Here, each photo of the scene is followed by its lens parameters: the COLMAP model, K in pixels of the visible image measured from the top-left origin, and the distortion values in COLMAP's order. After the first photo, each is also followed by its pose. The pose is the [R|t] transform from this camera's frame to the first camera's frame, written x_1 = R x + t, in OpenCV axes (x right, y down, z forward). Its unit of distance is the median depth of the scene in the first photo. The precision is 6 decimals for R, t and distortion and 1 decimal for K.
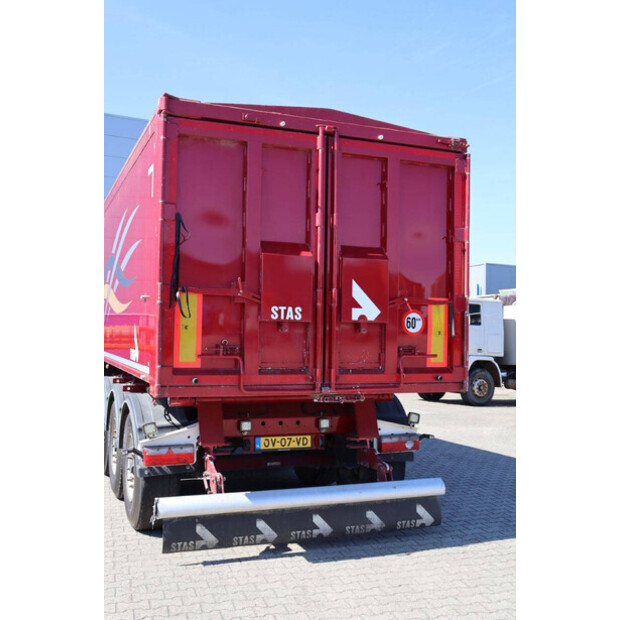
lens RADIAL K [[702.3, 0, 314.1], [0, 702.3, 320.3], [0, 0, 1]] dist [-0.013217, 0.000000]
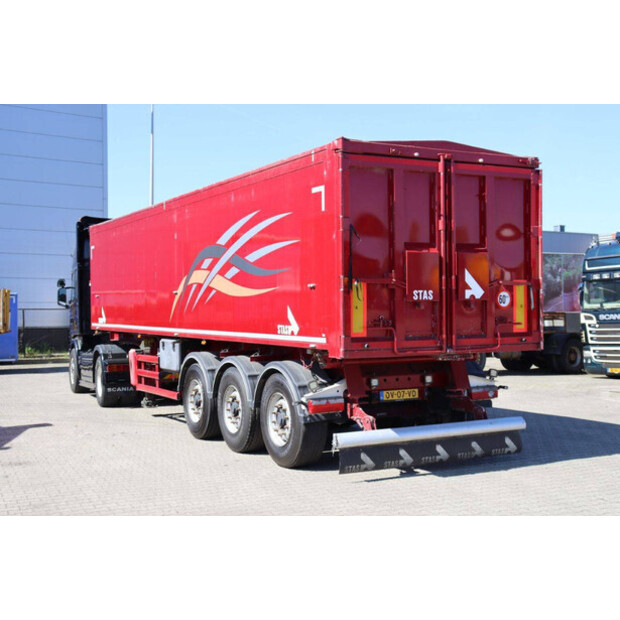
lens RADIAL K [[832.3, 0, 311.5], [0, 832.3, 320.0], [0, 0, 1]] dist [0.019327, 0.000000]
pose [[0.993835, -0.028888, 0.107037, -0.400842], [0.024984, 0.998979, 0.037637, -0.026218], [-0.108015, -0.034731, 0.993542, -0.543764]]
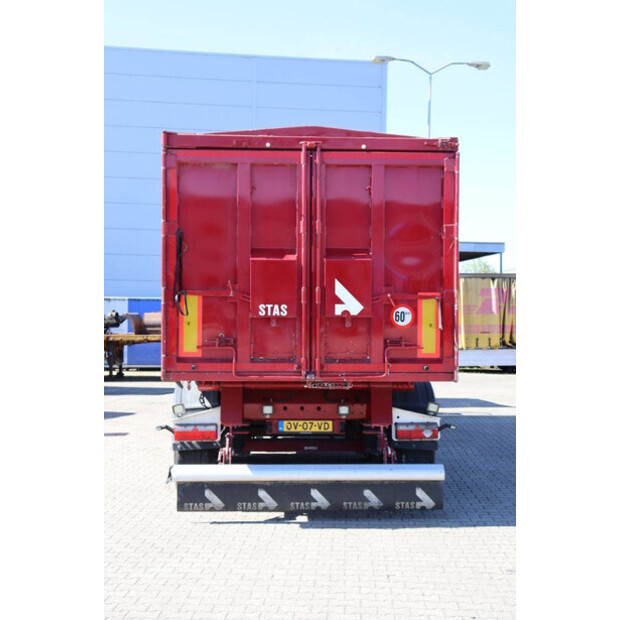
lens RADIAL K [[924.3, 0, 312.6], [0, 924.3, 320.6], [0, 0, 1]] dist [0.078944, 0.000000]
pose [[0.945429, -0.008203, -0.325726, 0.484324], [0.015697, 0.999669, 0.020387, -0.021421], [0.325451, -0.024388, 0.945244, -0.389953]]
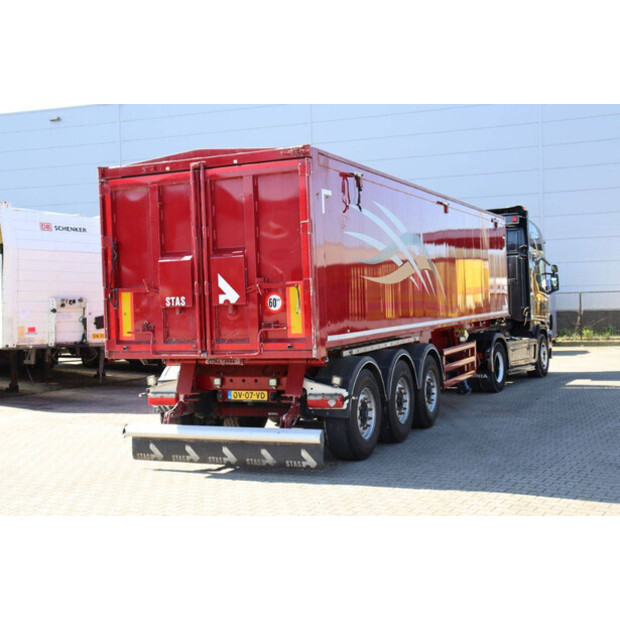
lens RADIAL K [[832.3, 0, 312.1], [0, 832.3, 317.2], [0, 0, 1]] dist [0.019327, 0.000000]
pose [[0.699368, -0.026054, -0.714287, 1.282387], [0.059908, 0.997956, 0.022255, 0.000788], [0.712247, -0.058356, 0.699499, 0.006599]]
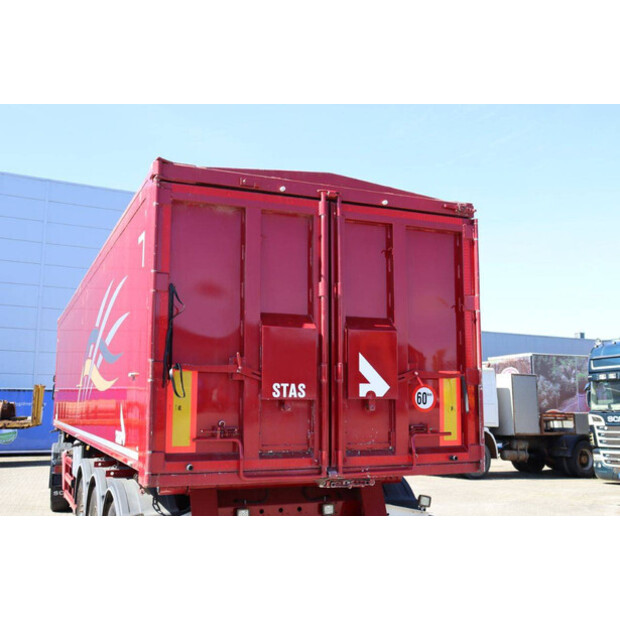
lens RADIAL K [[702.3, 0, 315.3], [0, 702.3, 315.8], [0, 0, 1]] dist [-0.013217, 0.000000]
pose [[0.999522, -0.011953, 0.028526, -0.028191], [0.014870, 0.994429, -0.104356, -0.010210], [-0.027120, 0.104730, 0.994131, 0.072584]]
